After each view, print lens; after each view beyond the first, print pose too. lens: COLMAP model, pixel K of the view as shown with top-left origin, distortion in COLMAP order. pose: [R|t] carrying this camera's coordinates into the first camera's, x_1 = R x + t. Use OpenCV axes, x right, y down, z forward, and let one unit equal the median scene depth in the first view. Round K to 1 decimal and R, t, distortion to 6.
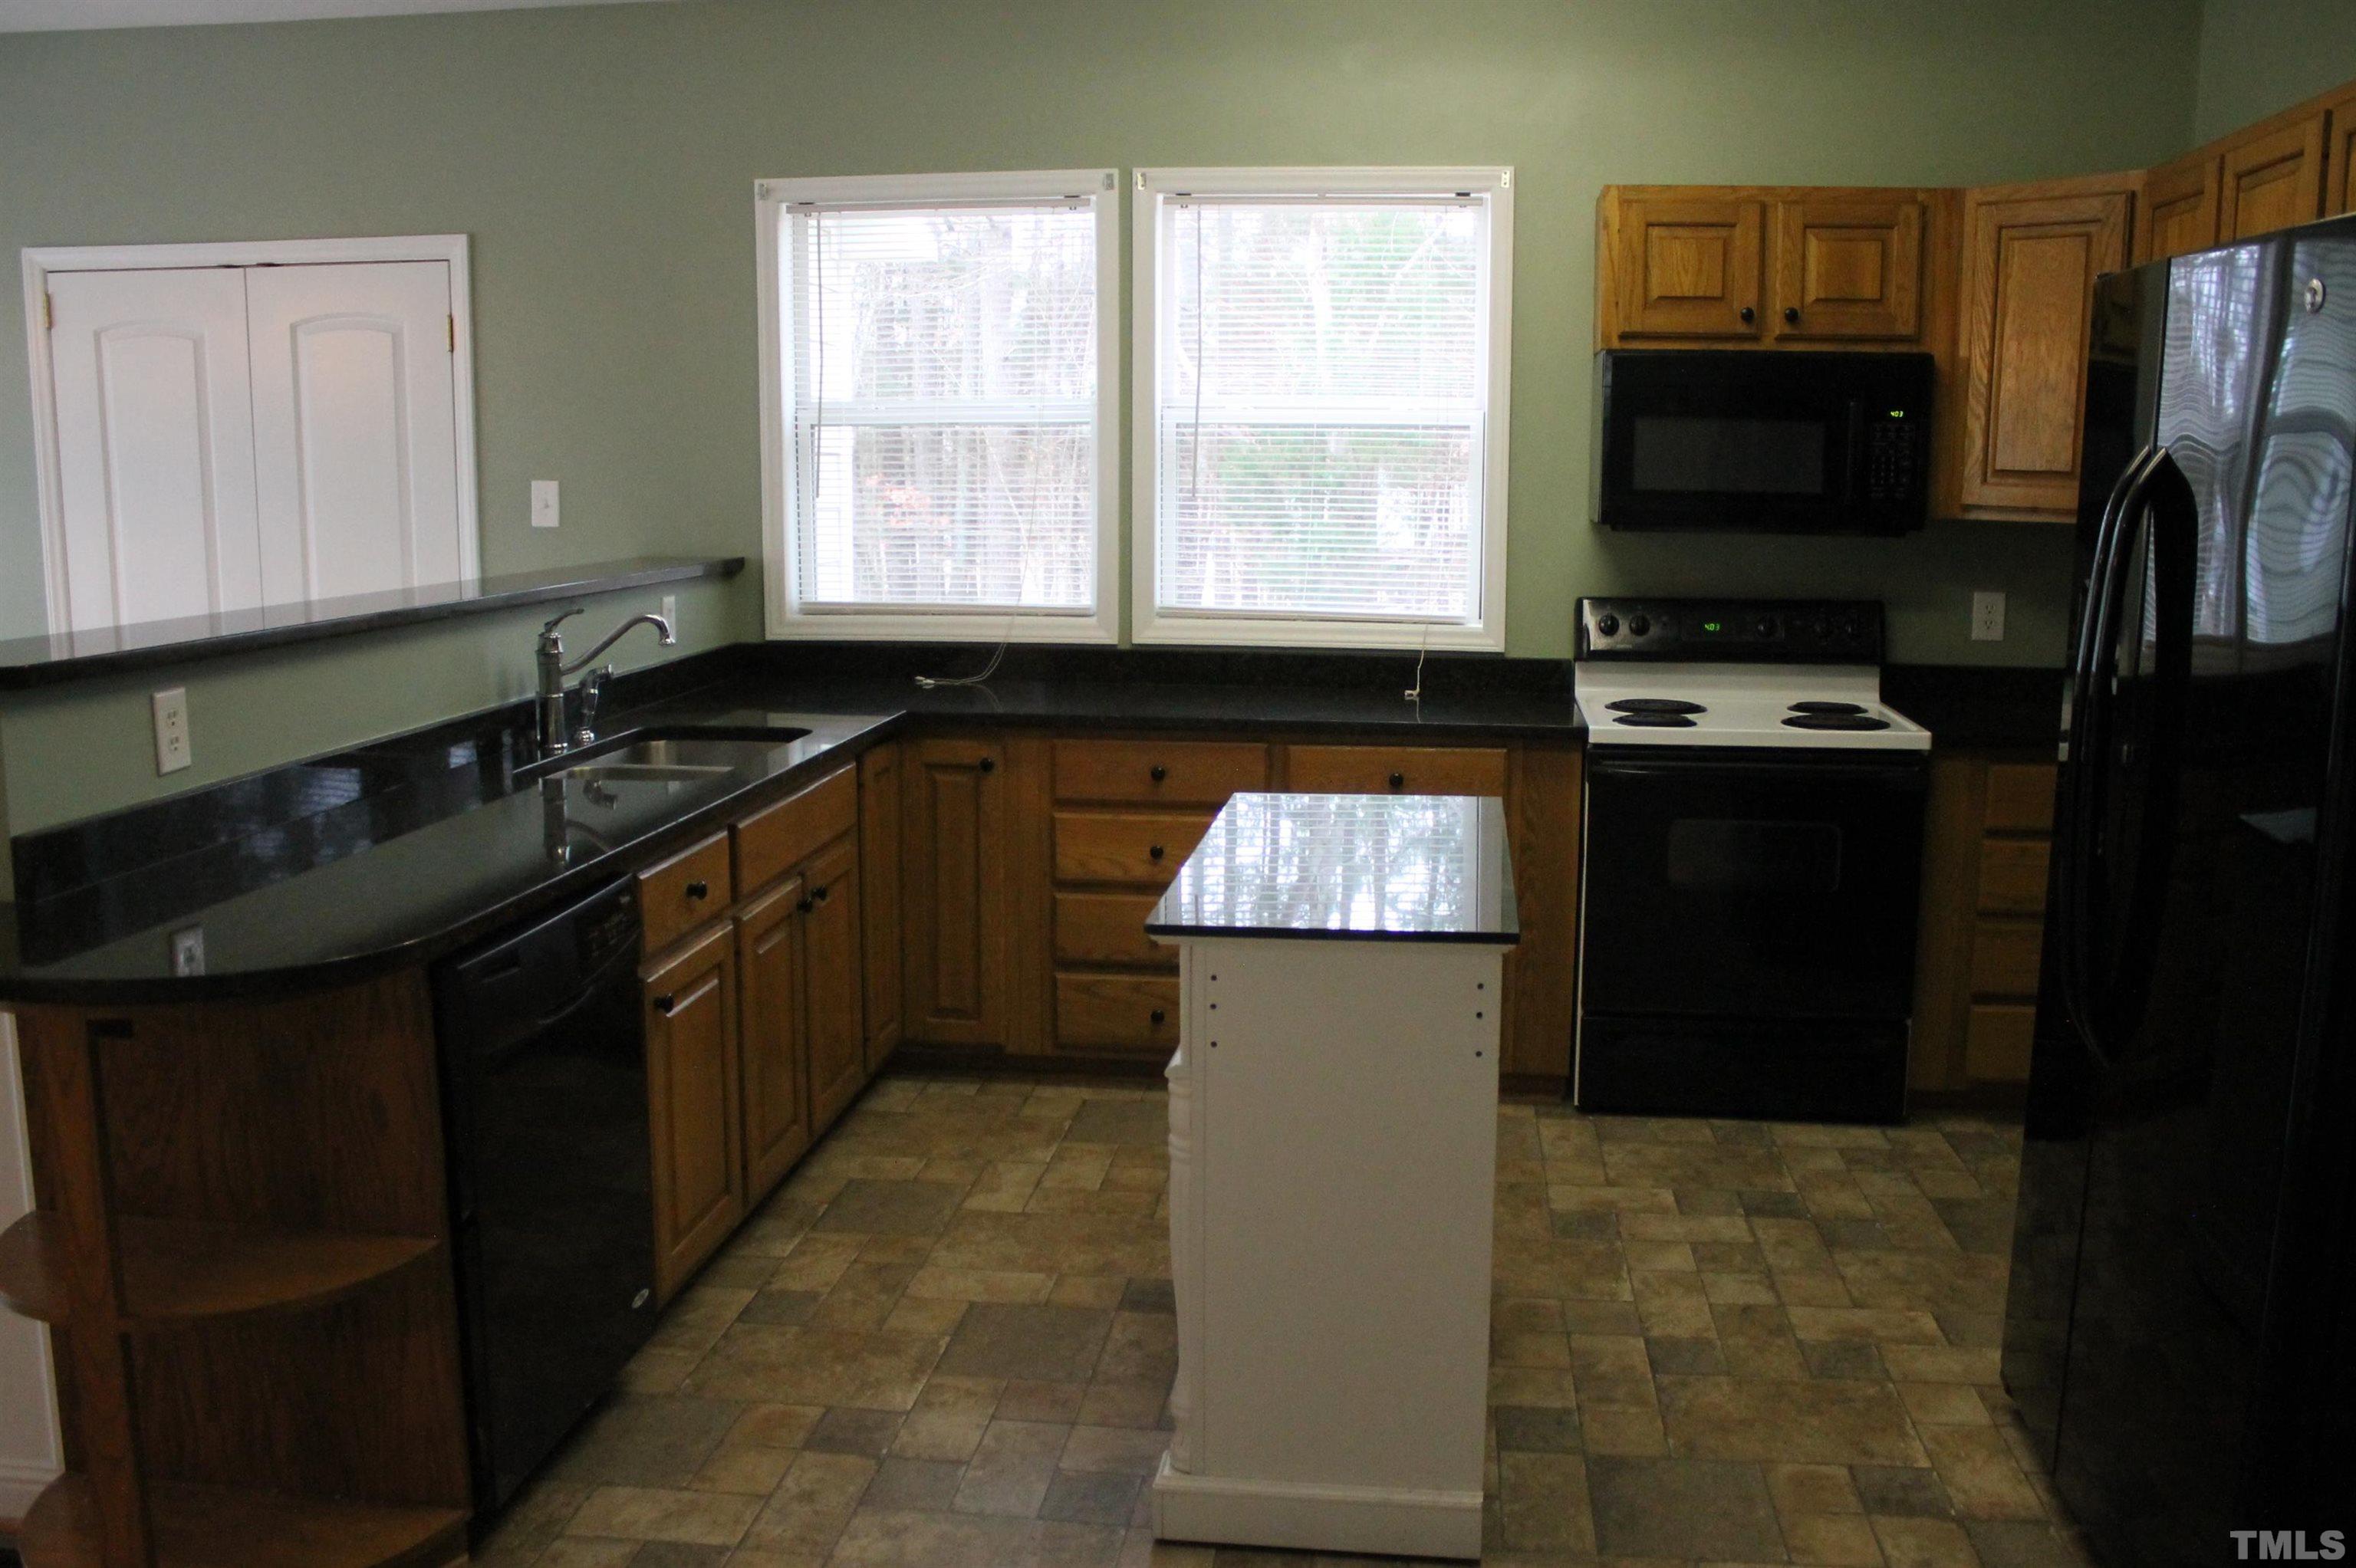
lens RADIAL K [[2039.0, 0, 1169.8], [0, 2039.0, 776.2], [0, 0, 1]] dist [-0.159560, 0.148759]
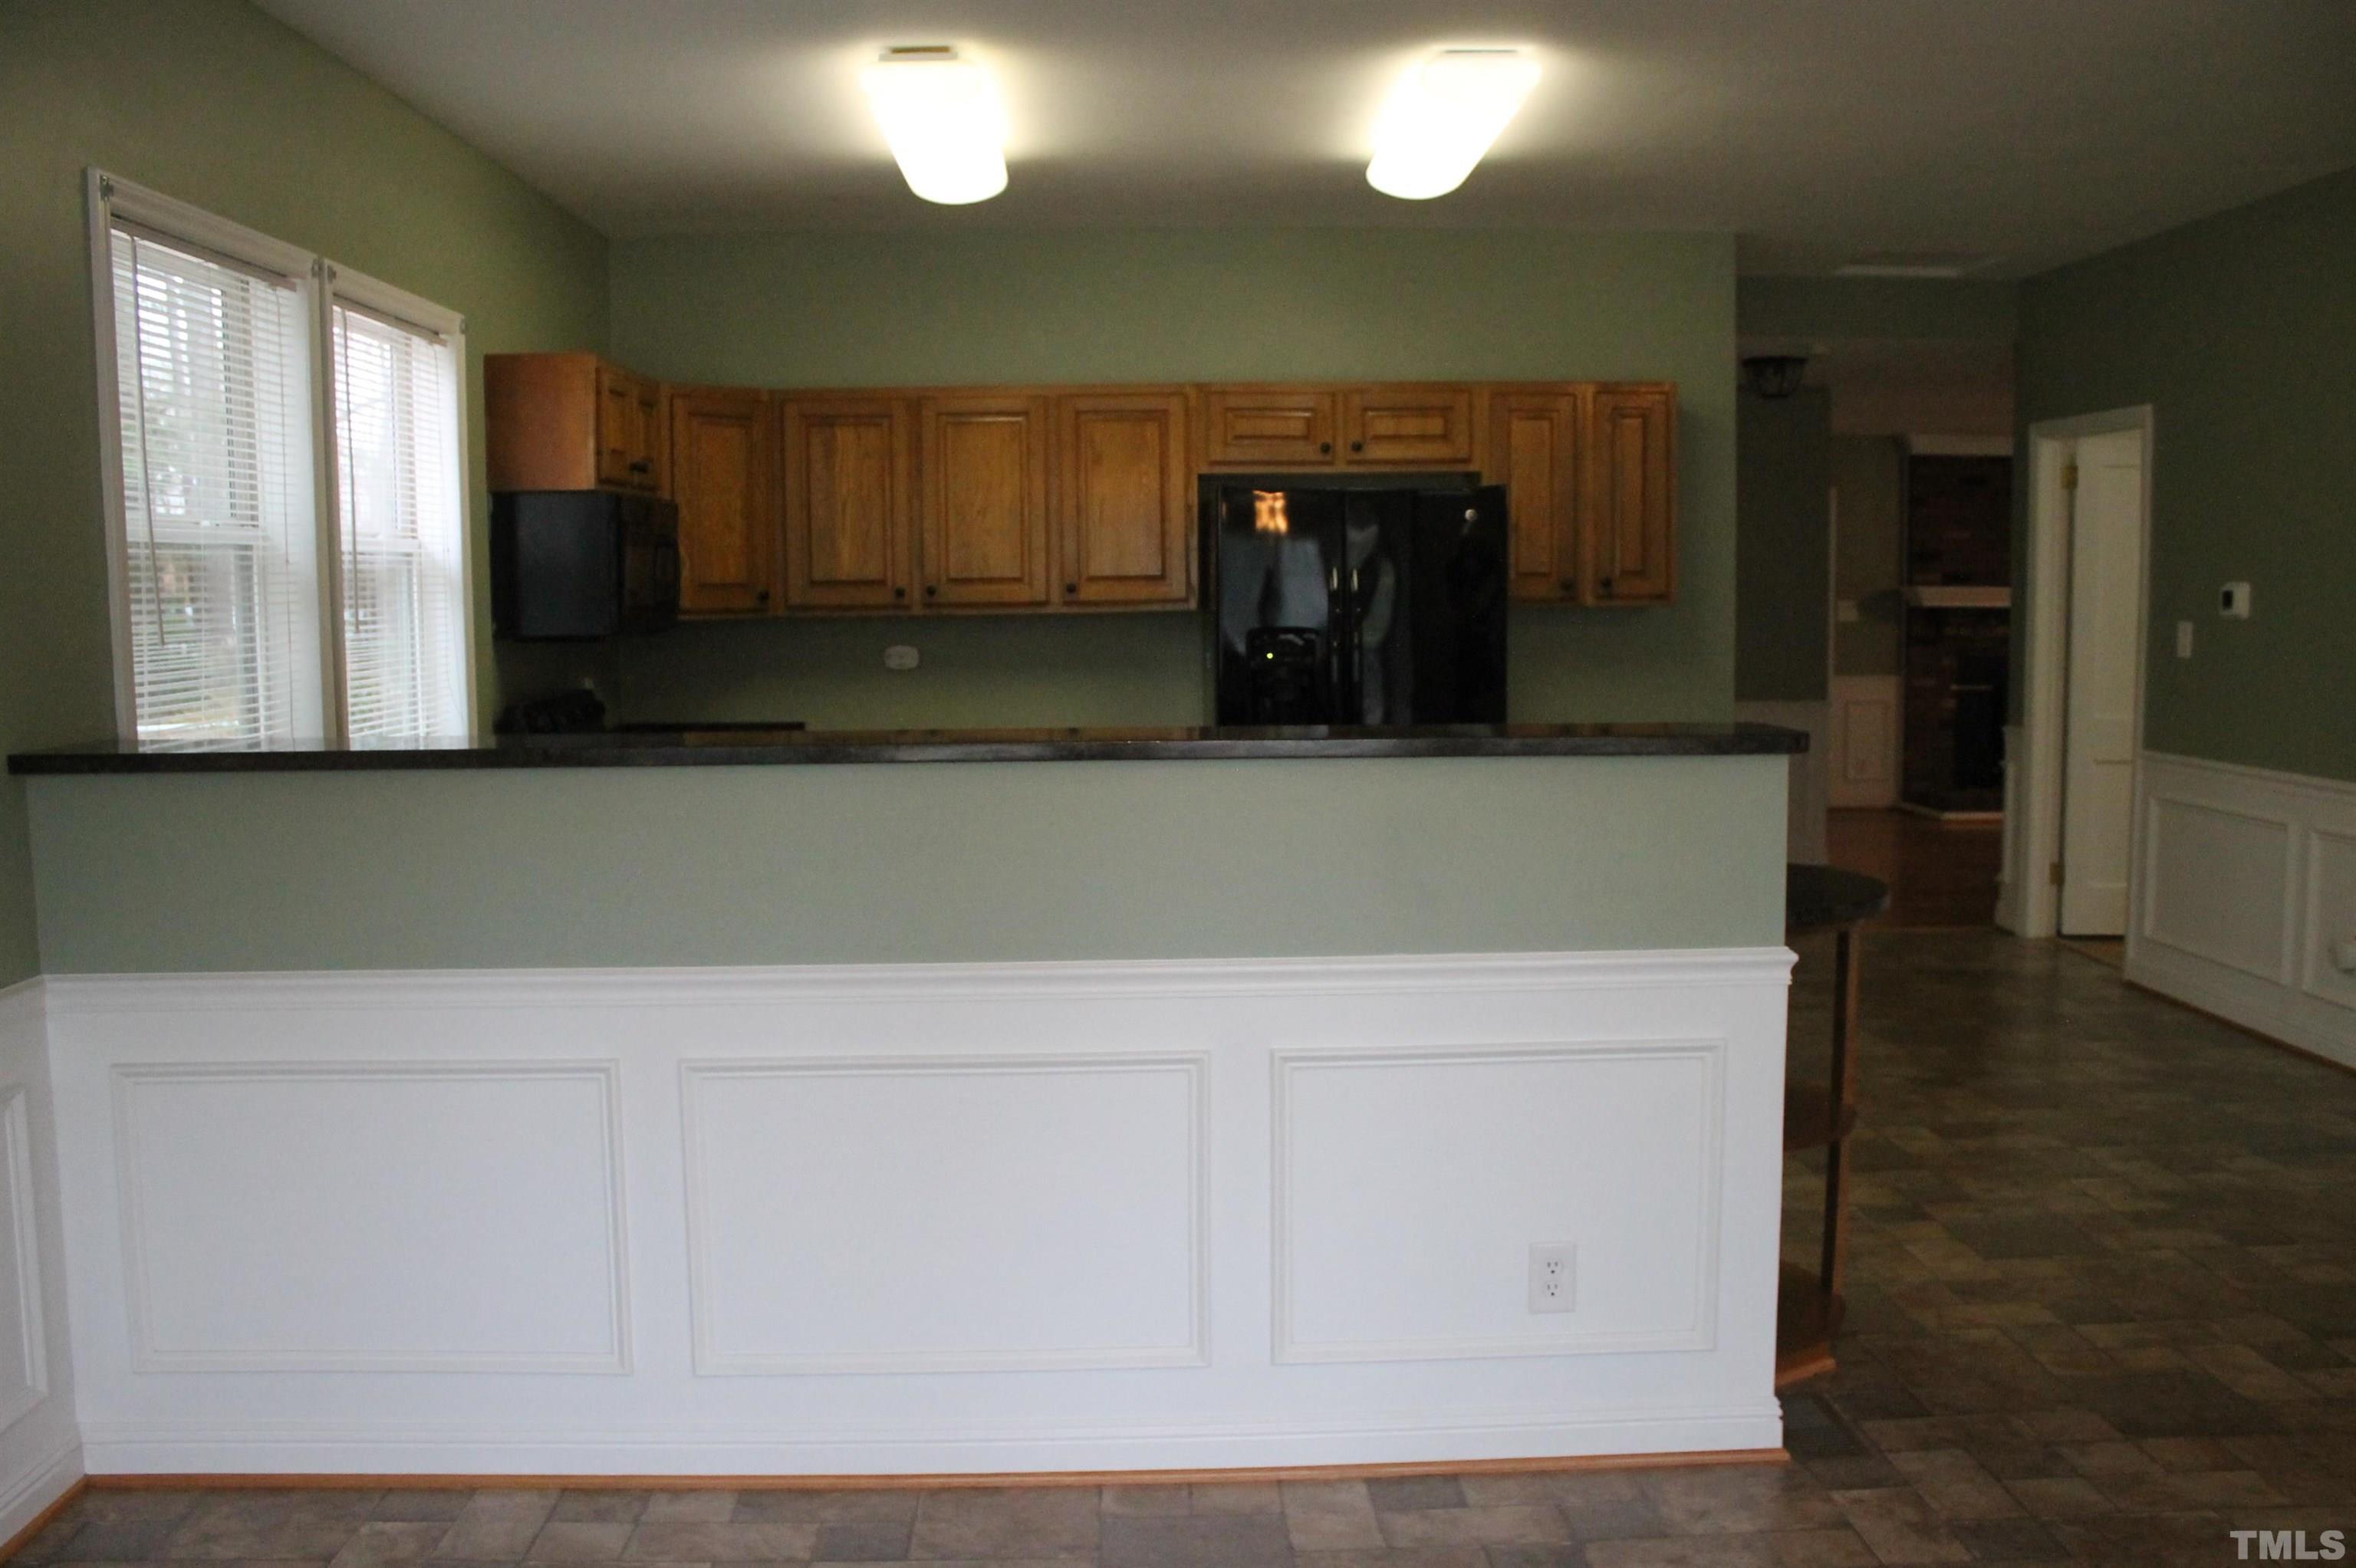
lens RADIAL K [[2039.0, 0, 1212.8], [0, 2039.0, 763.9], [0, 0, 1]] dist [-0.159560, 0.148759]
pose [[-0.177893, -0.093791, 0.979570, -1.048150], [0.158615, 0.979698, 0.122608, -0.143797], [-0.971182, 0.177185, -0.159405, 0.878732]]
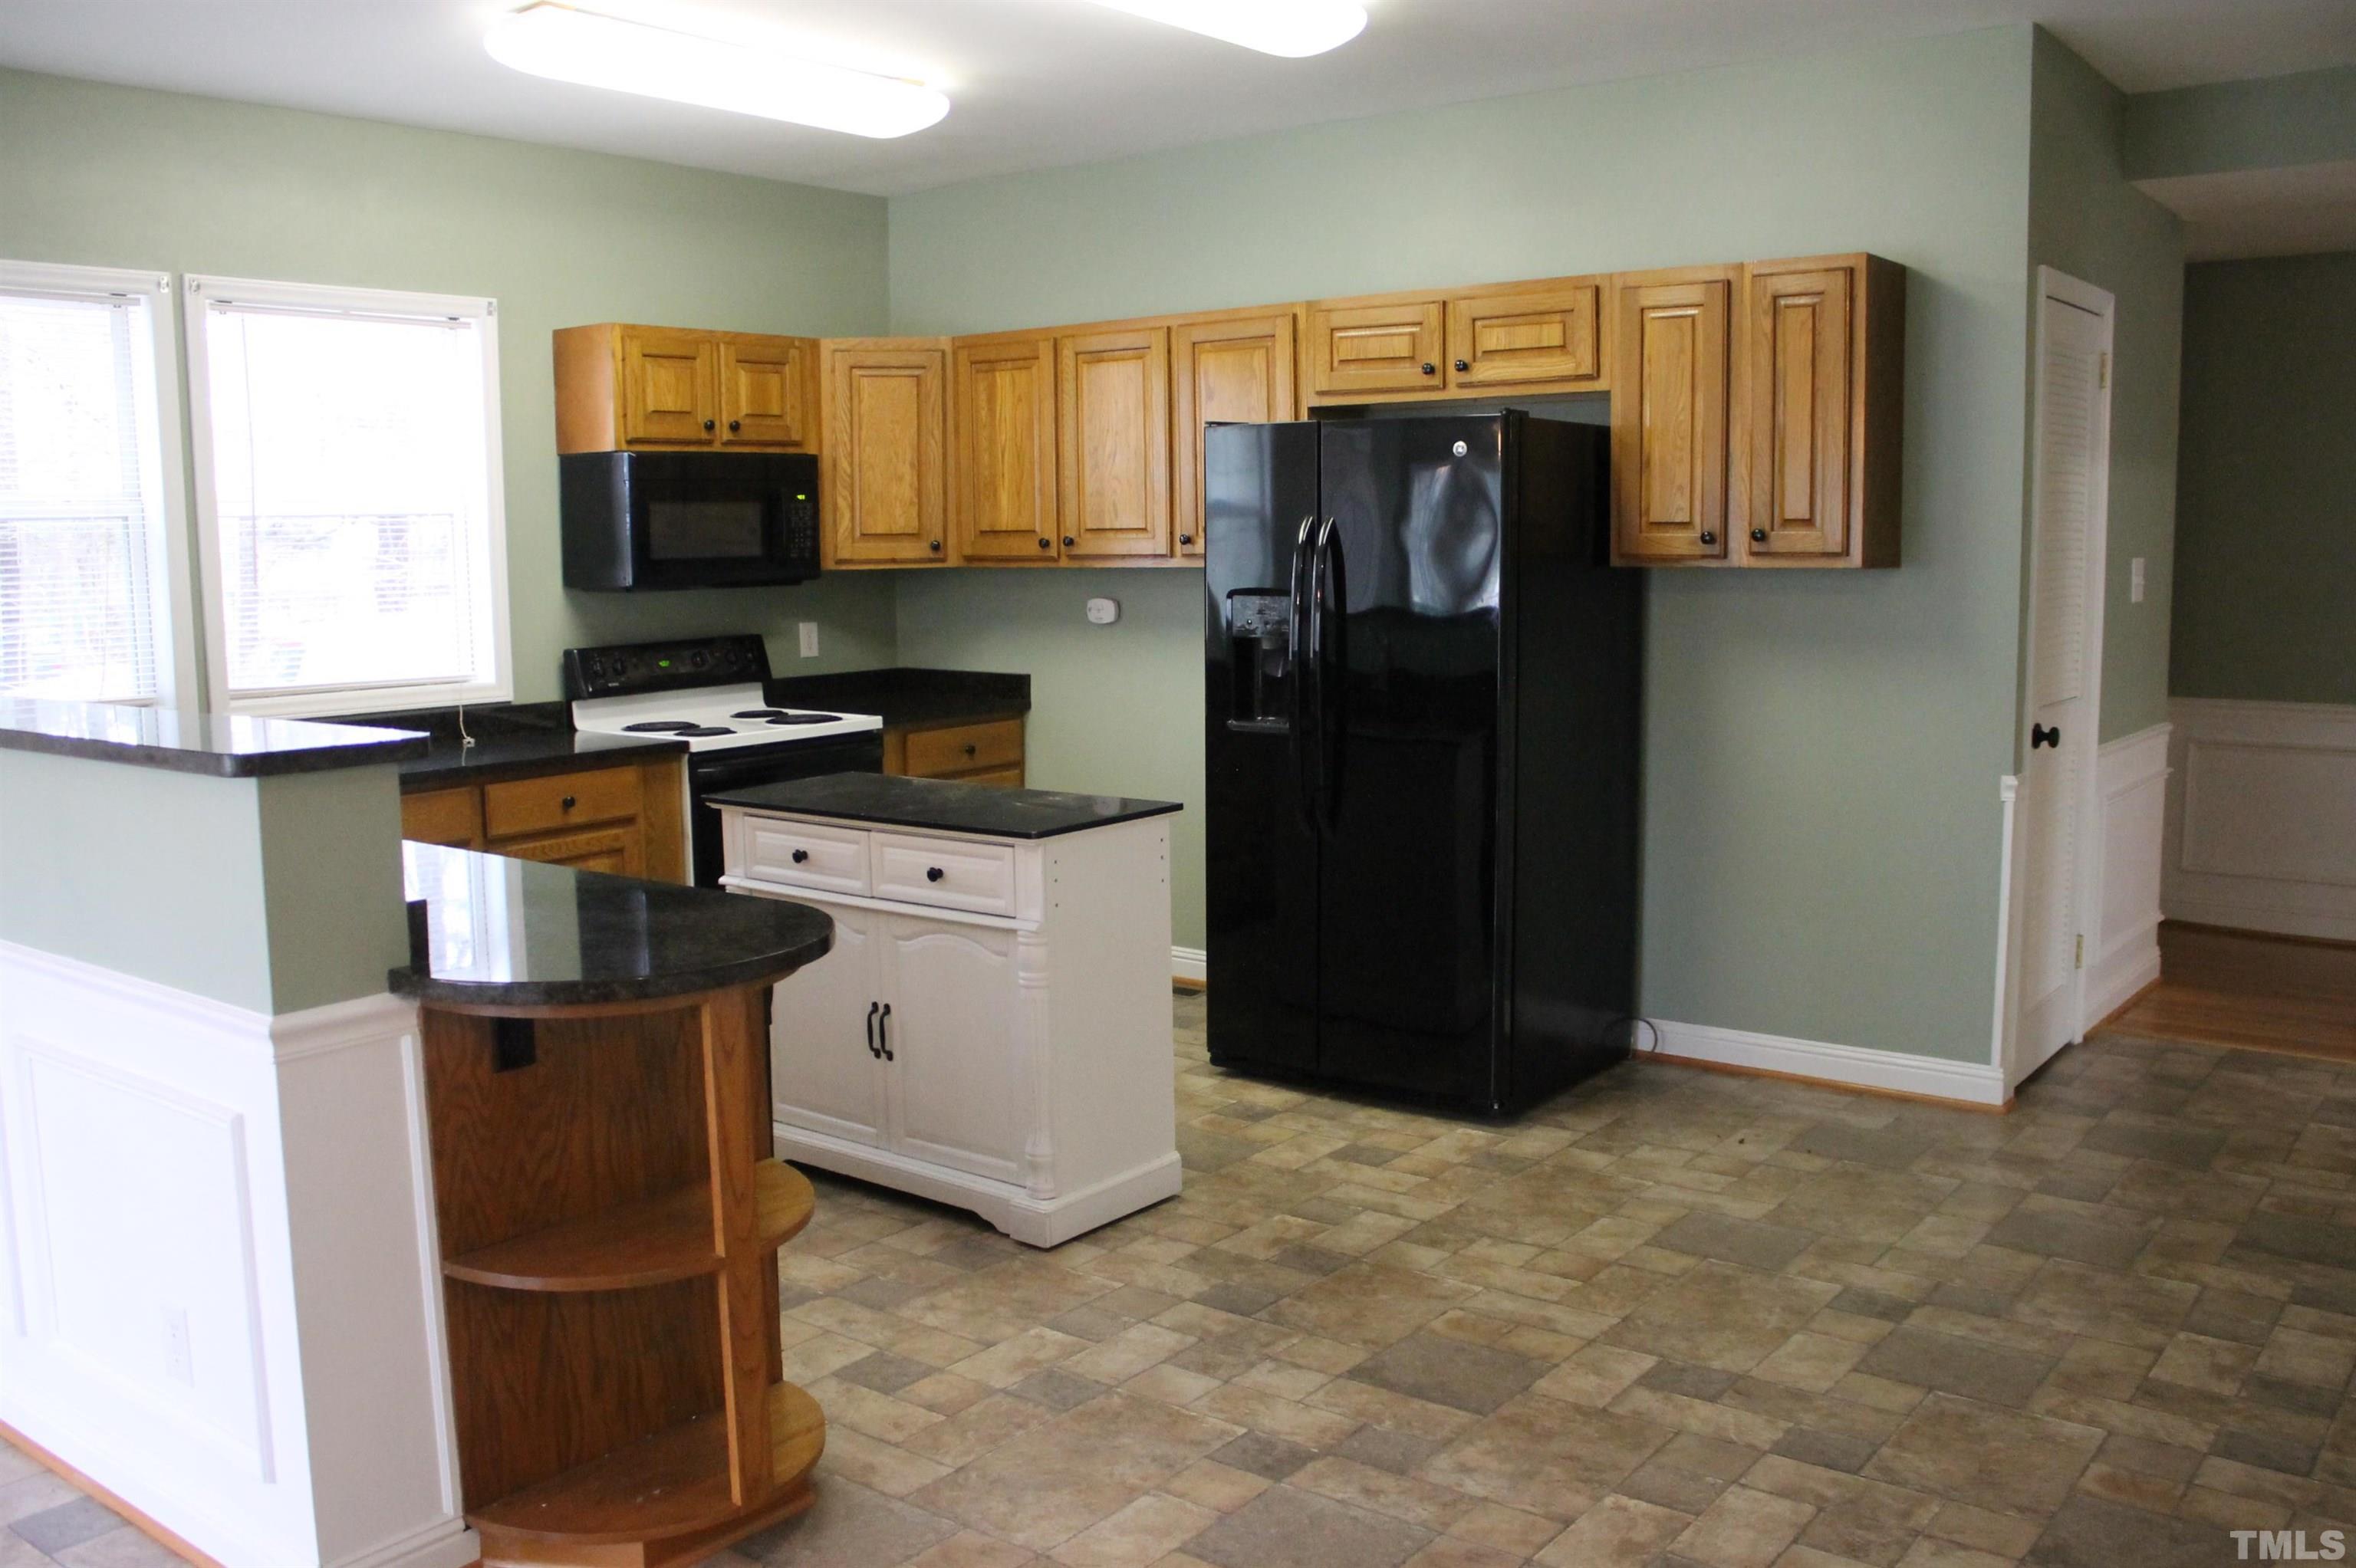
lens RADIAL K [[2039.0, 0, 1192.5], [0, 2039.0, 791.0], [0, 0, 1]] dist [-0.159560, 0.148759]
pose [[0.503458, -0.123144, 0.855199, -0.729250], [0.147857, 0.987470, 0.055146, -0.015417], [-0.851274, 0.098684, 0.515358, 0.054762]]
